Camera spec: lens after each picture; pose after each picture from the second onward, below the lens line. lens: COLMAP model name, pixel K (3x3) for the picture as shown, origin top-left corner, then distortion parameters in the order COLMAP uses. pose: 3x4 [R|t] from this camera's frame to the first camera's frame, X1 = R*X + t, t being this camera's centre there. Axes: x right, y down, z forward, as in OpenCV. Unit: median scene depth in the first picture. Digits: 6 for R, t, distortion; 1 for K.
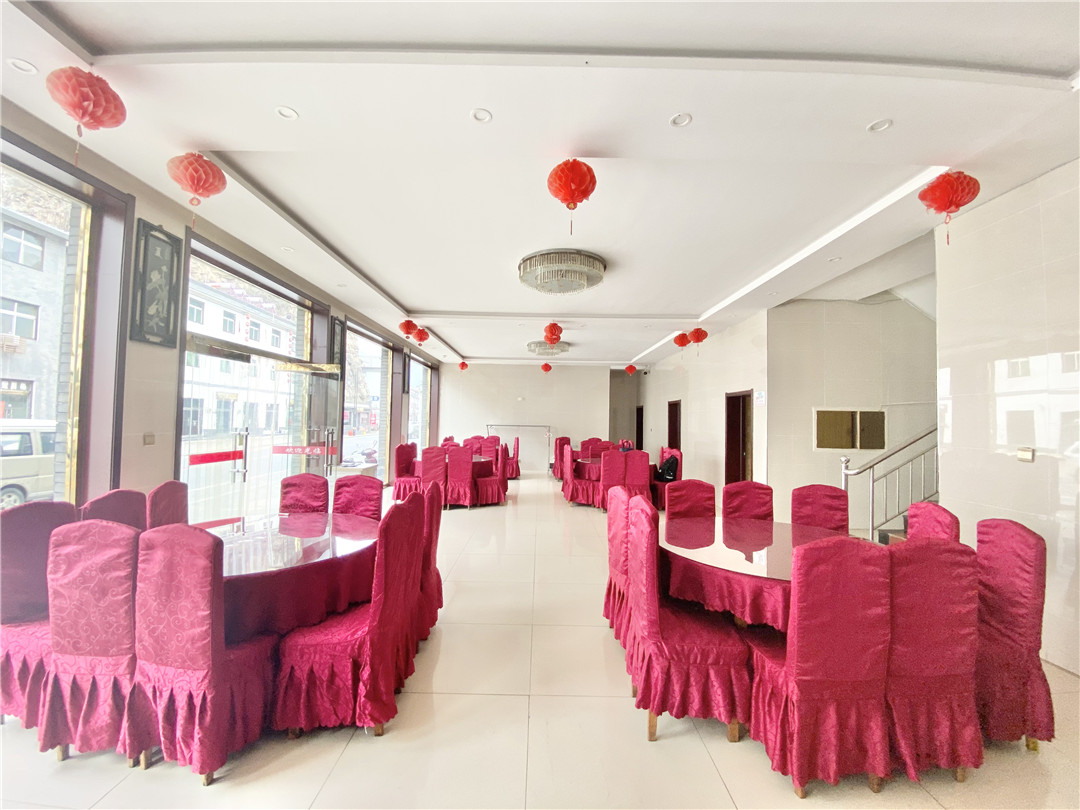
lens RADIAL K [[436.4, 0, 538.9], [0, 436.4, 405.2], [0, 0, 1]] dist [0.018844, -0.000956]
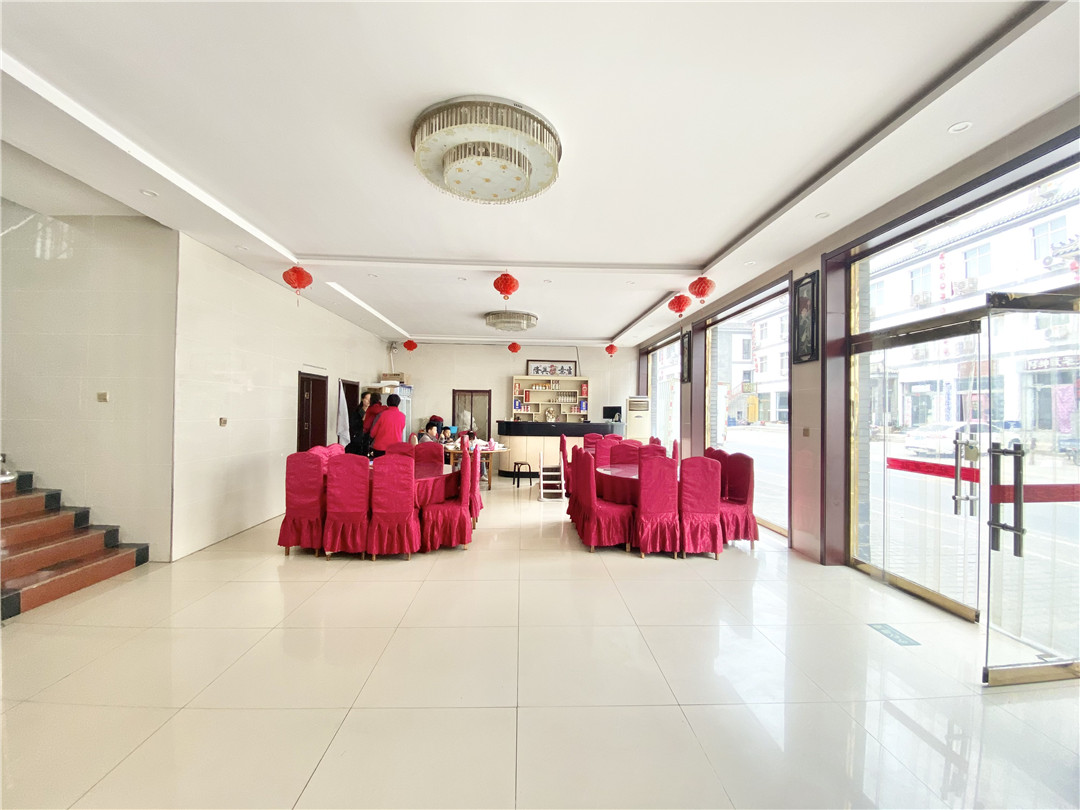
lens RADIAL K [[436.4, 0, 540.4], [0, 436.4, 405.7], [0, 0, 1]] dist [0.018844, -0.000956]
pose [[-0.998792, -0.031256, -0.037921, -0.011622], [-0.029603, 0.998620, -0.043389, 0.075507], [0.039224, -0.042214, -0.998338, 2.231839]]
